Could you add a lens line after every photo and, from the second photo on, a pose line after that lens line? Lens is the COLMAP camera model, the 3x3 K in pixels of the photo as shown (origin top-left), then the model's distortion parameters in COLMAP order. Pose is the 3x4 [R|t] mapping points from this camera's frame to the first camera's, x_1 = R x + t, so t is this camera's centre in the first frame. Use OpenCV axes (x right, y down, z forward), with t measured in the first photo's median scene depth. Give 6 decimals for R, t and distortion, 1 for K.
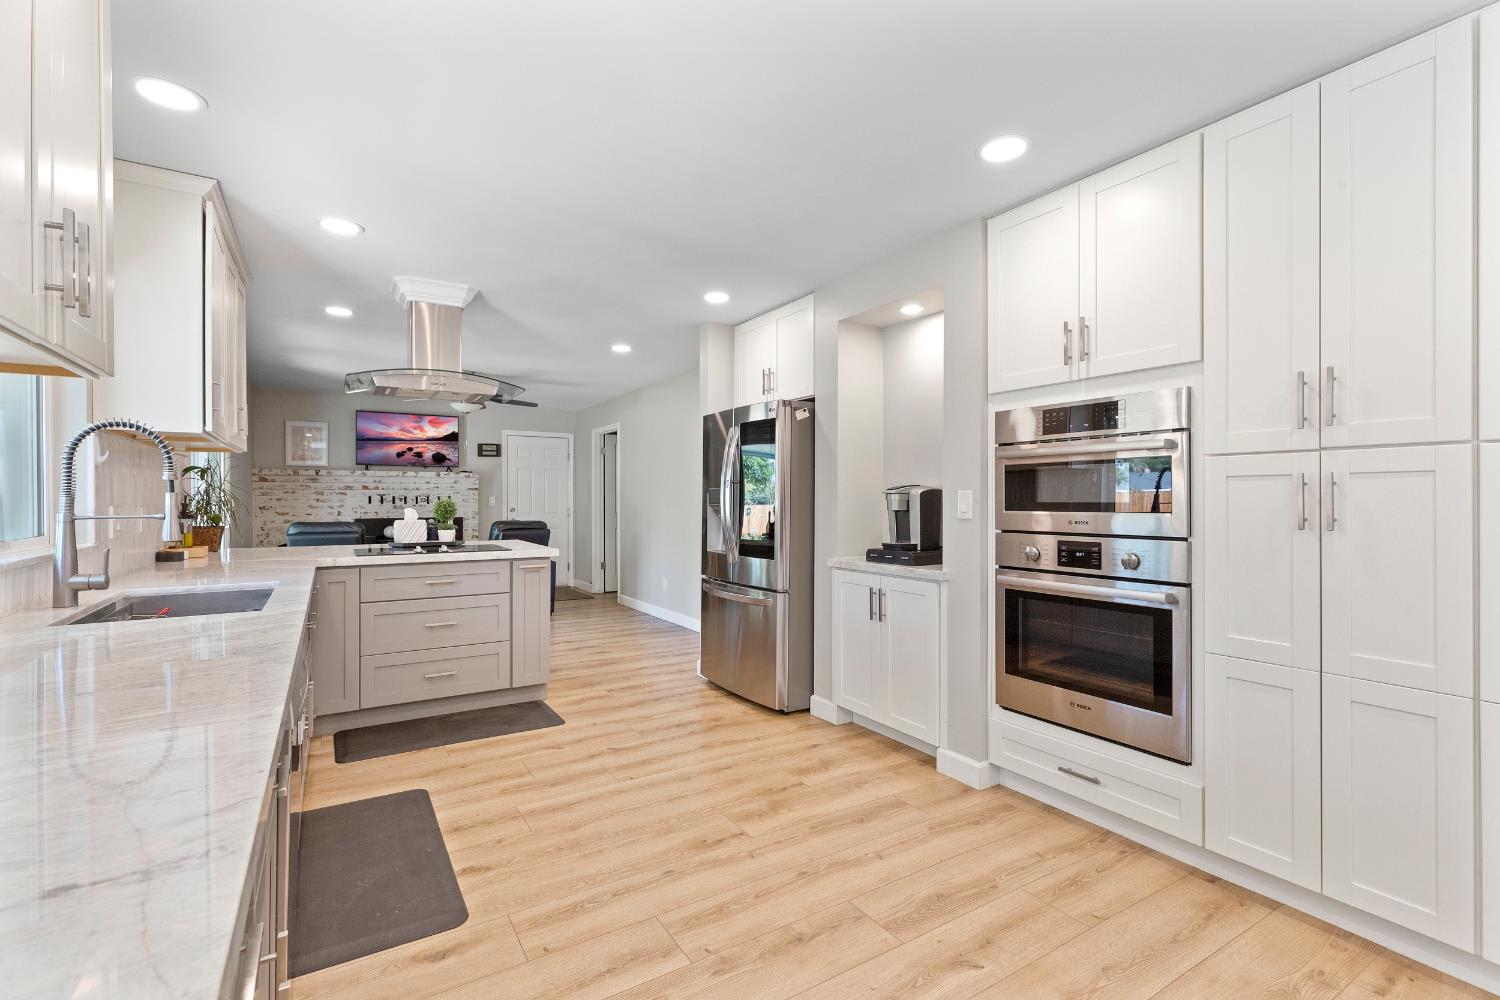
lens RADIAL K [[690.3, 0, 748.7], [0, 690.3, 500.1], [0, 0, 1]] dist [0.015439, 0.000320]
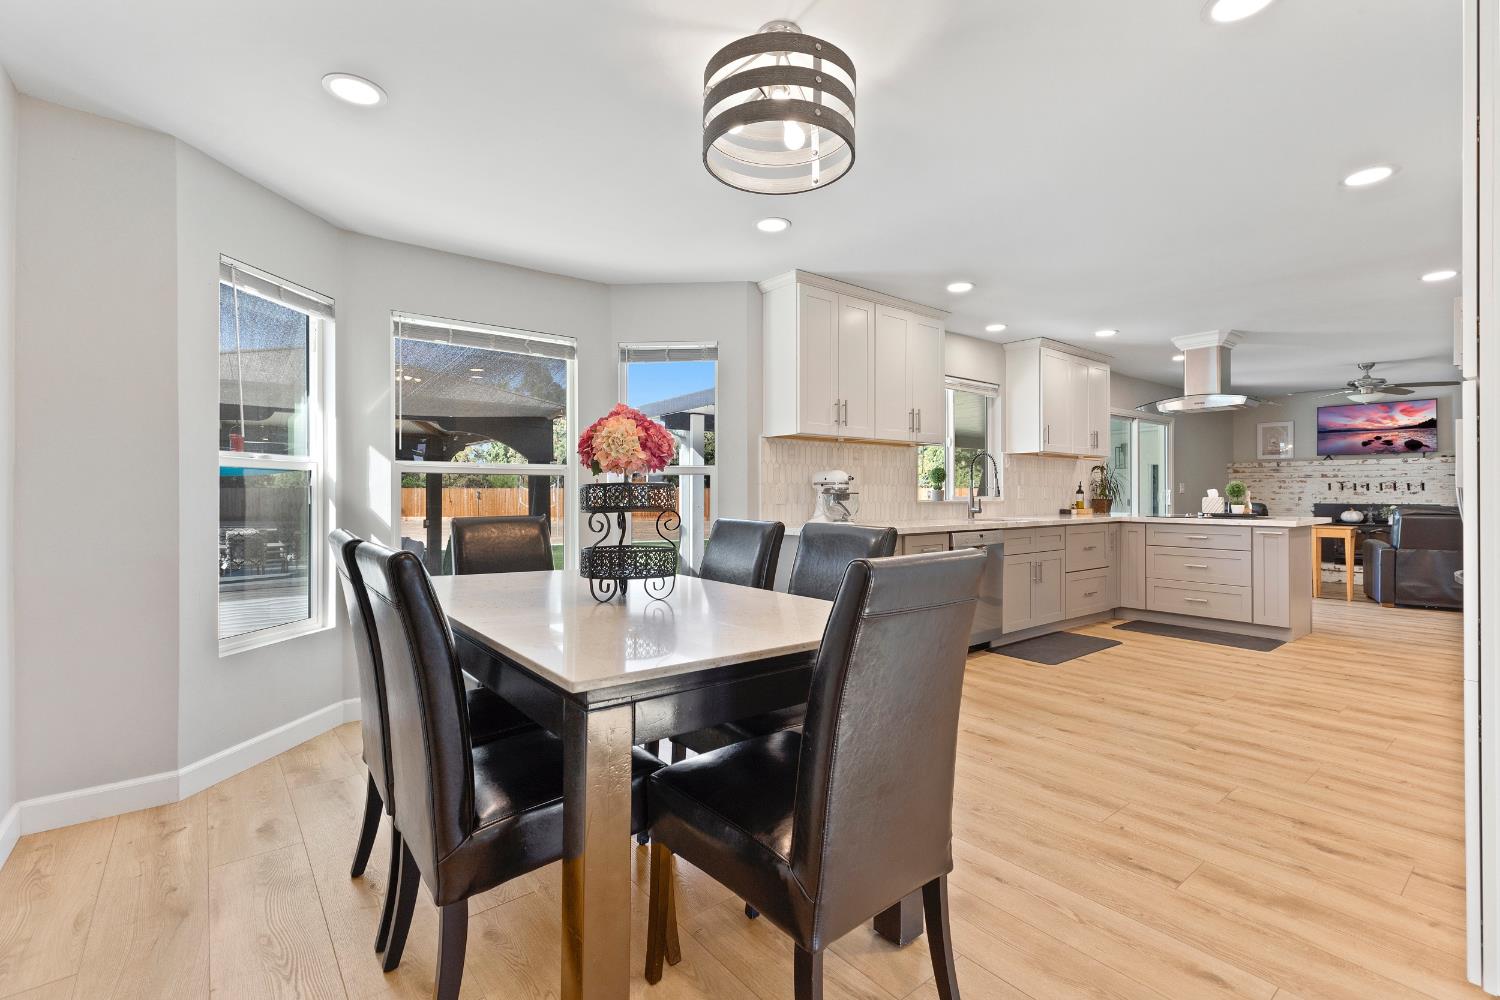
lens RADIAL K [[690.3, 0, 740.3], [0, 690.3, 491.1], [0, 0, 1]] dist [0.015439, 0.000320]
pose [[0.118905, 0.006315, -0.992886, 0.455435], [-0.010892, 0.999928, 0.005055, 0.011394], [0.992846, 0.010213, 0.118965, -0.073698]]
